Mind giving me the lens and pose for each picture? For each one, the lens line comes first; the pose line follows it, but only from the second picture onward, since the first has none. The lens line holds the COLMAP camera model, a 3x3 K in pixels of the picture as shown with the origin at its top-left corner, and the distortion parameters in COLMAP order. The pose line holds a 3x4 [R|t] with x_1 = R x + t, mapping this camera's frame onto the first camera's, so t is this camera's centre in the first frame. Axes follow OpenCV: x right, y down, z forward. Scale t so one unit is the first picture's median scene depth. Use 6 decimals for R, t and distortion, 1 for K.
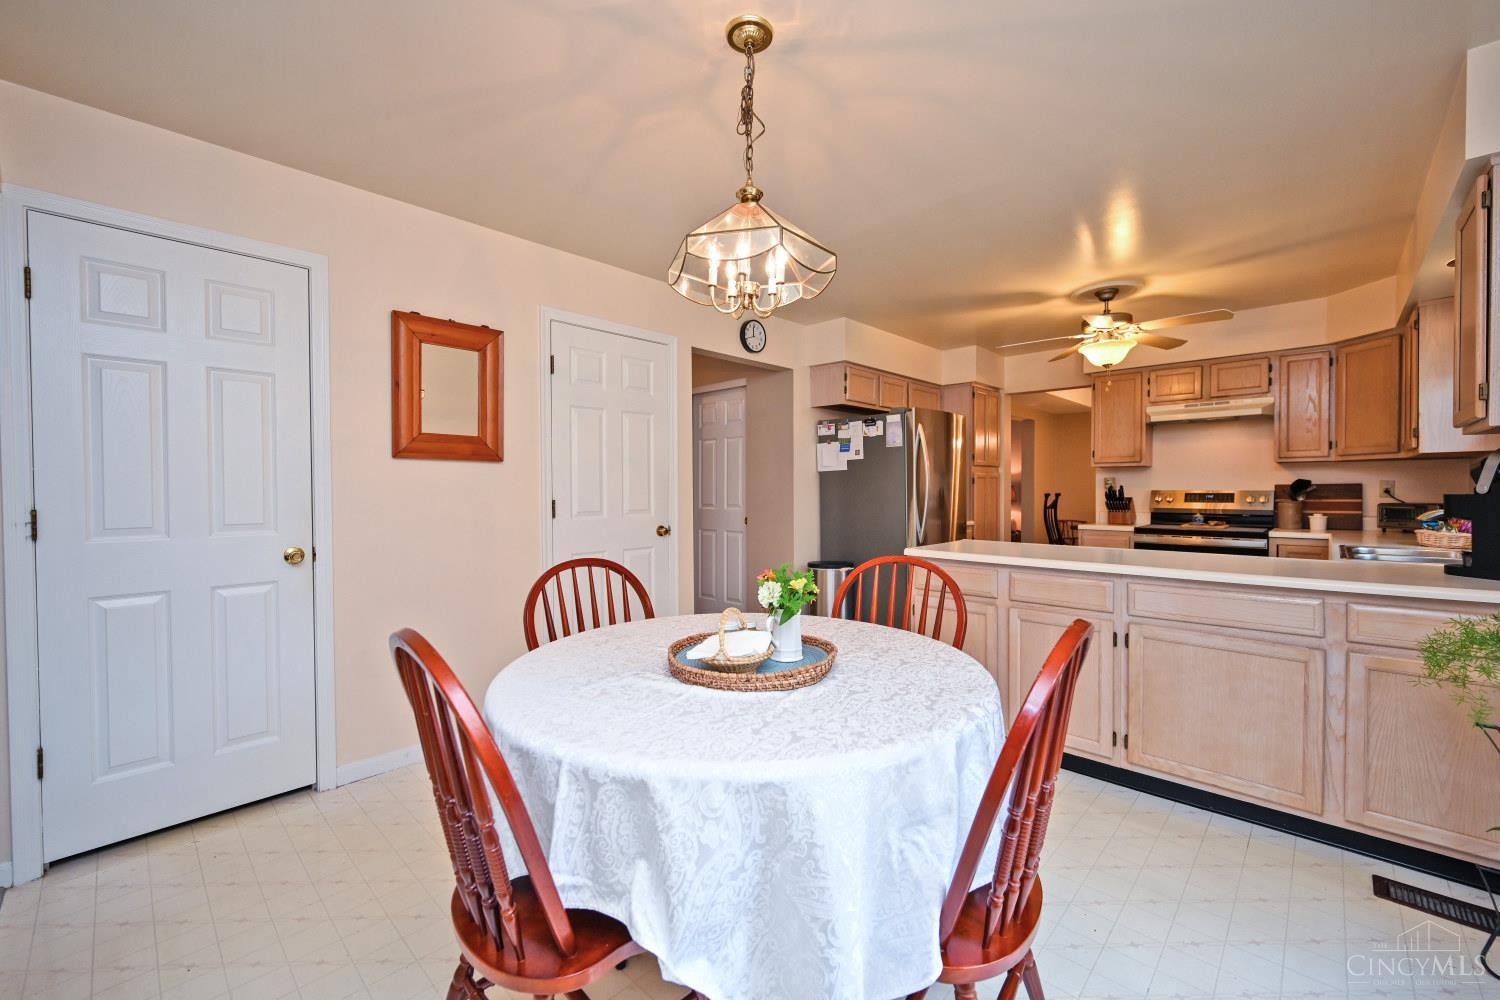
lens RADIAL K [[606.9, 0, 753.3], [0, 606.9, 497.0], [0, 0, 1]] dist [-0.001107, 0.000030]
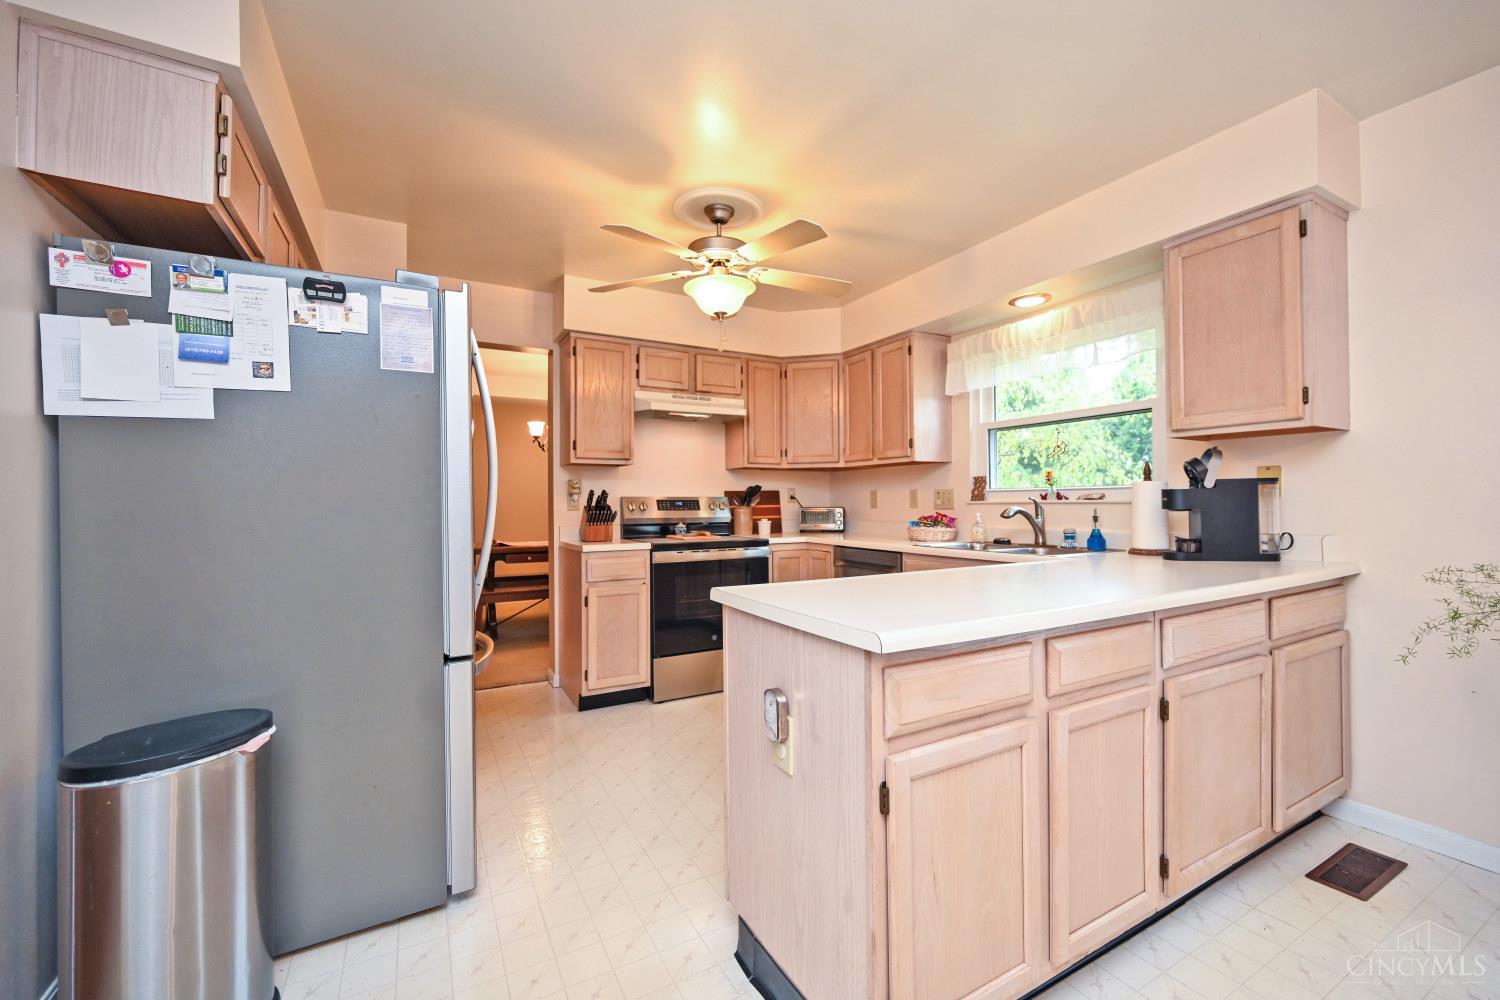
lens RADIAL K [[613.8, 0, 773.6], [0, 613.8, 495.2], [0, 0, 1]] dist [-0.003098, -0.000294]
pose [[0.281196, 0.012814, 0.959565, -0.073375], [0.019050, 0.999639, -0.018932, 0.007045], [-0.959461, 0.023603, 0.280851, 0.670854]]
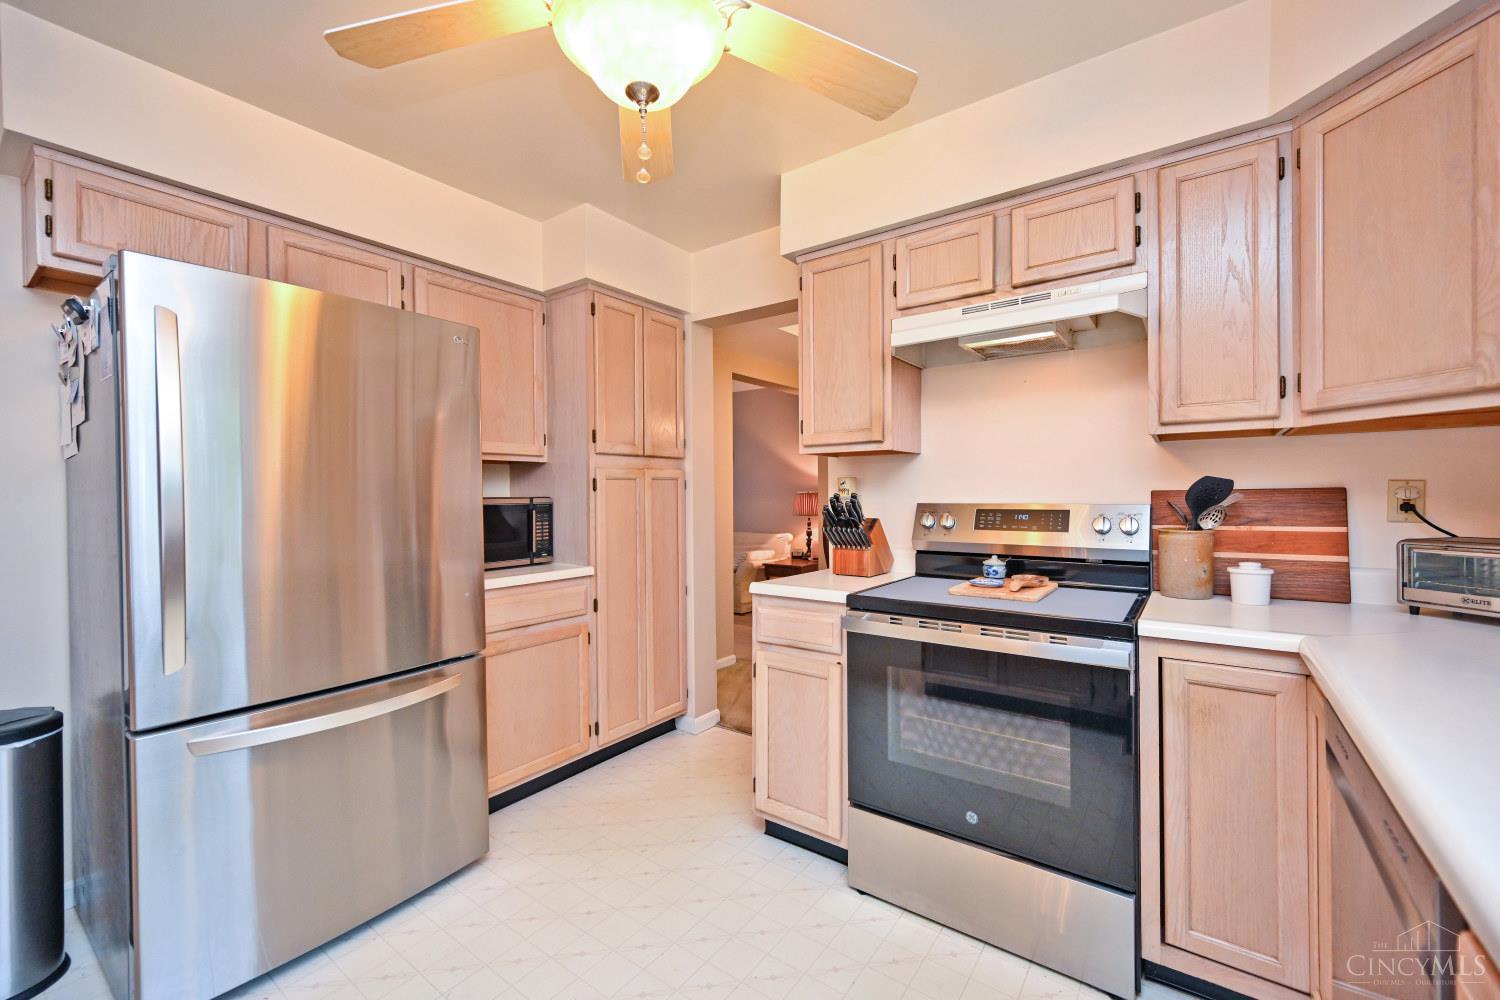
lens RADIAL K [[616.9, 0, 753.2], [0, 616.9, 494.7], [0, 0, 1]] dist [0.002732, 0.000213]
pose [[0.991316, -0.003688, 0.131449, 0.536831], [0.005531, 0.999891, -0.013659, -0.013425], [-0.131385, 0.014267, 0.991229, 0.620067]]
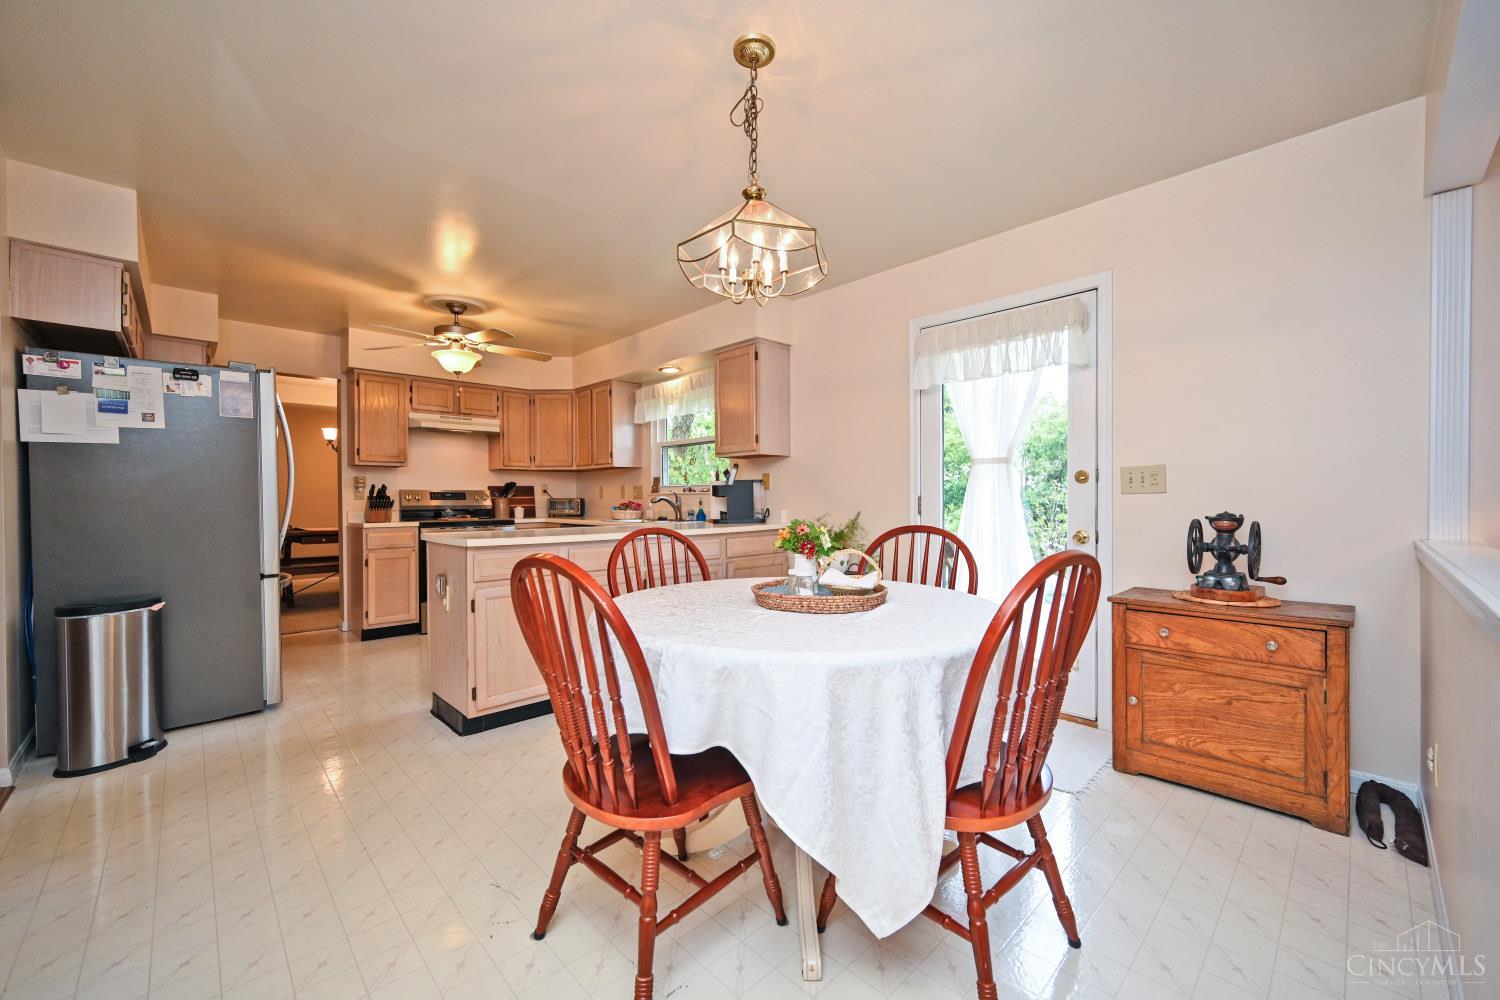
lens RADIAL K [[590.9, 0, 755.1], [0, 590.9, 499.9], [0, 0, 1]] dist [-0.000577, 0.000254]
pose [[0.043088, 0.001537, 0.999070, -0.422909], [0.020348, 0.999790, -0.002416, 0.026065], [-0.998864, 0.020433, 0.043047, 0.374946]]
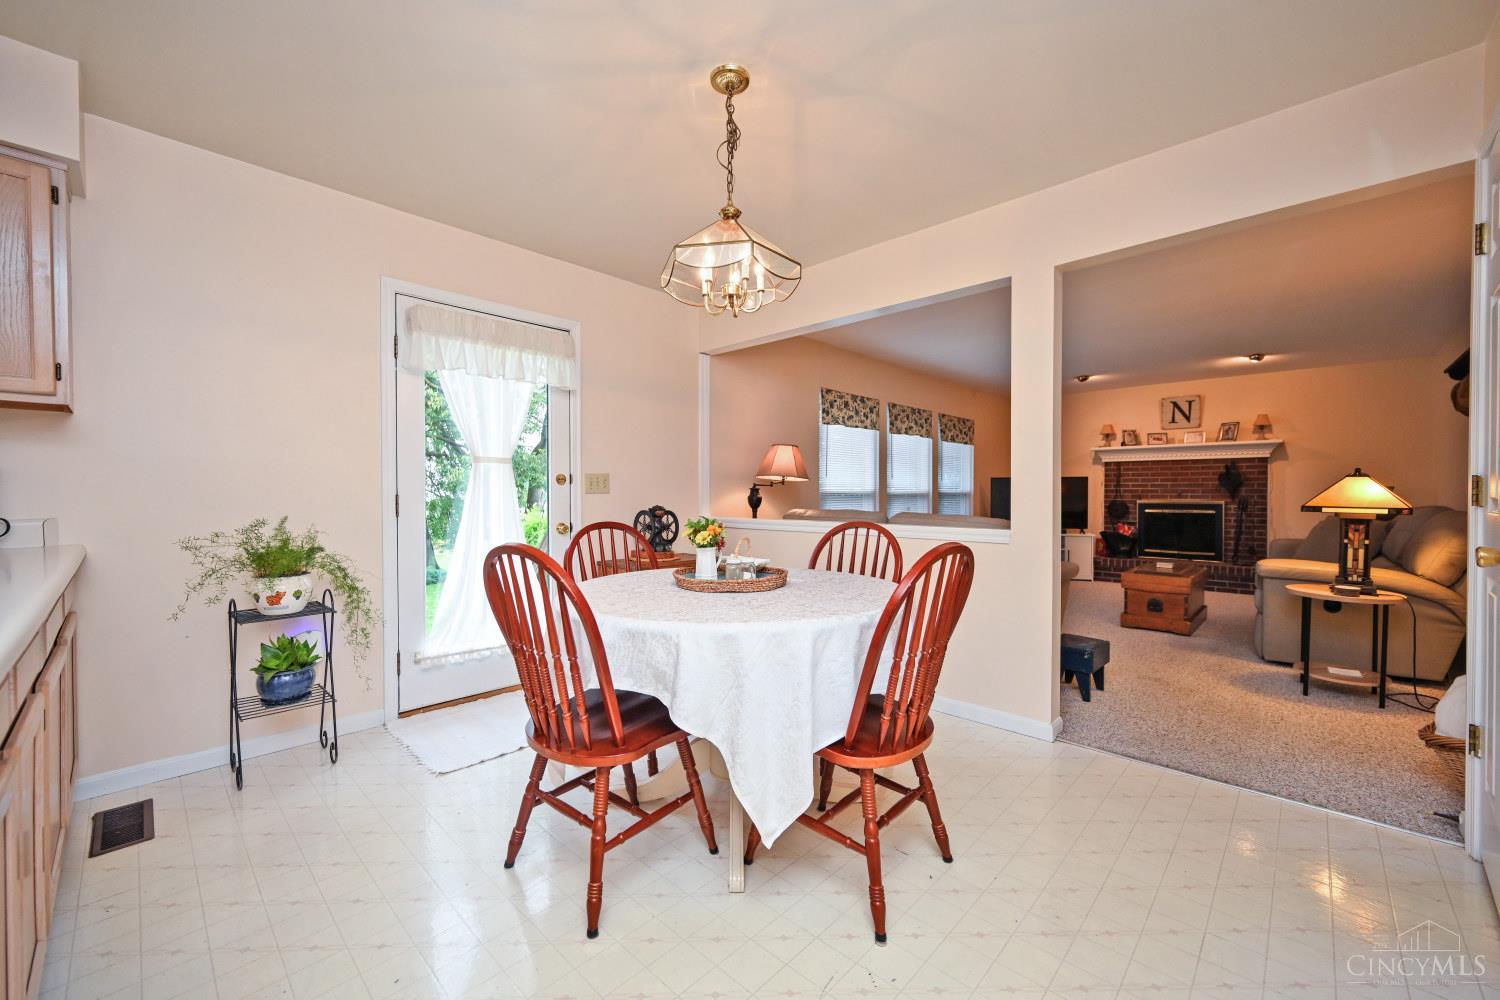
lens RADIAL K [[588.6, 0, 751.8], [0, 588.6, 502.8], [0, 0, 1]] dist [-0.000211, 0.000076]
pose [[-0.999997, 0.002608, 0.000099, -0.017928], [0.002609, 0.999539, 0.030259, 0.013833], [-0.000020, 0.030259, -0.999542, 0.843897]]
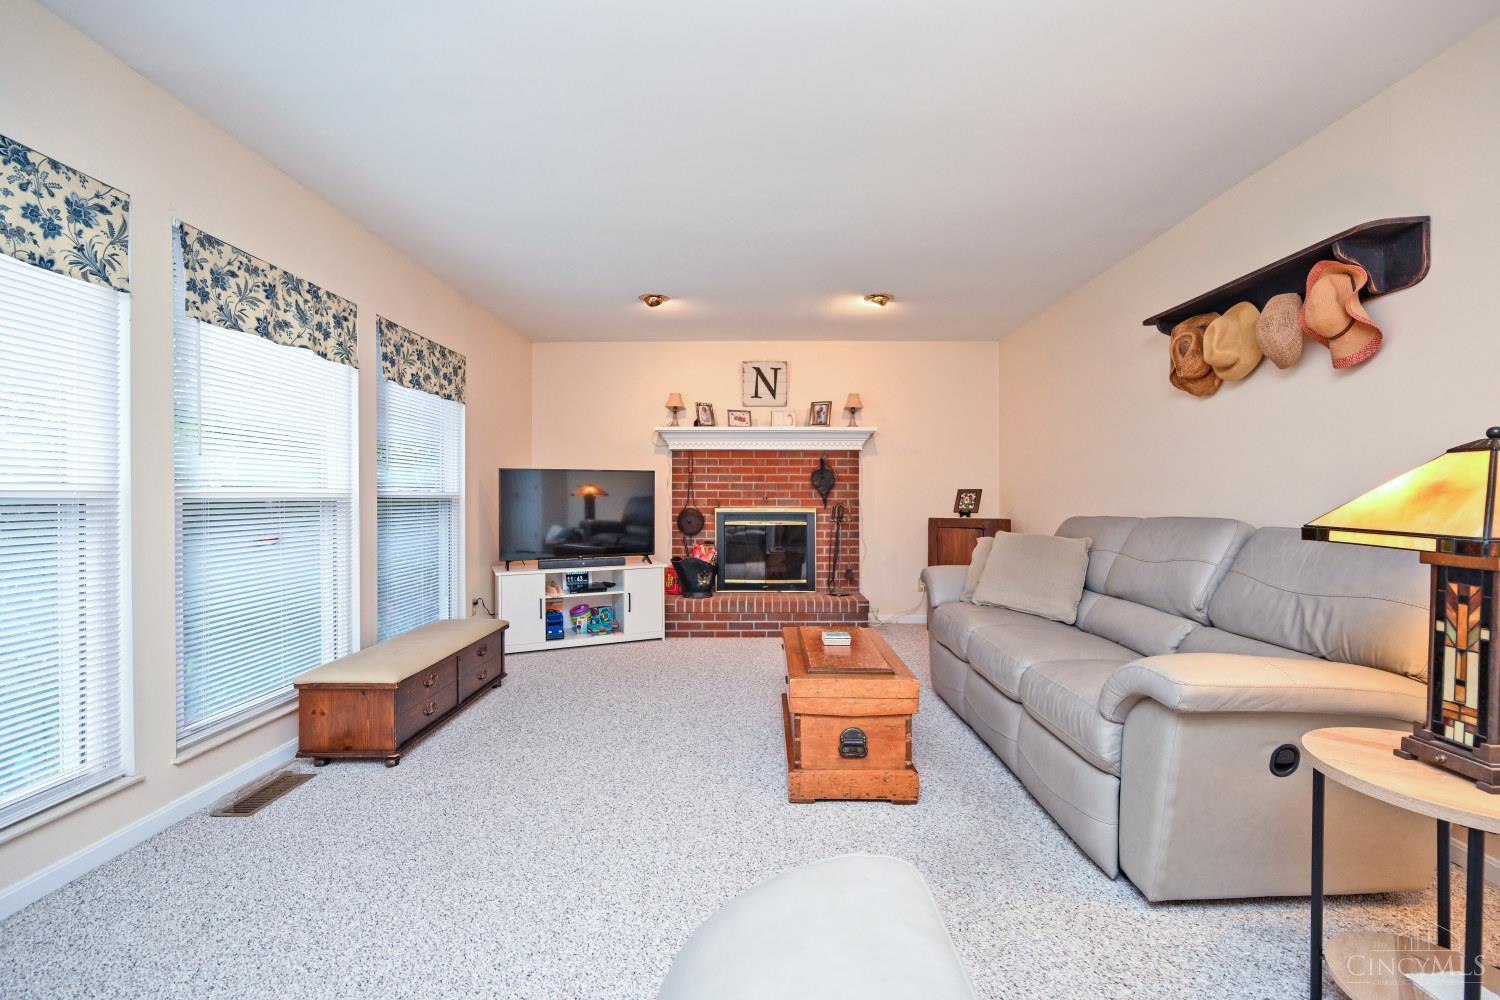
lens RADIAL K [[644.3, 0, 751.9], [0, 644.3, 503.8], [0, 0, 1]] dist [-0.001963, 0.000012]
pose [[-0.731626, 0.009489, -0.681641, -0.331682], [-0.007862, 0.999719, 0.022356, 0.024556], [0.681661, 0.021715, -0.731346, 0.100155]]
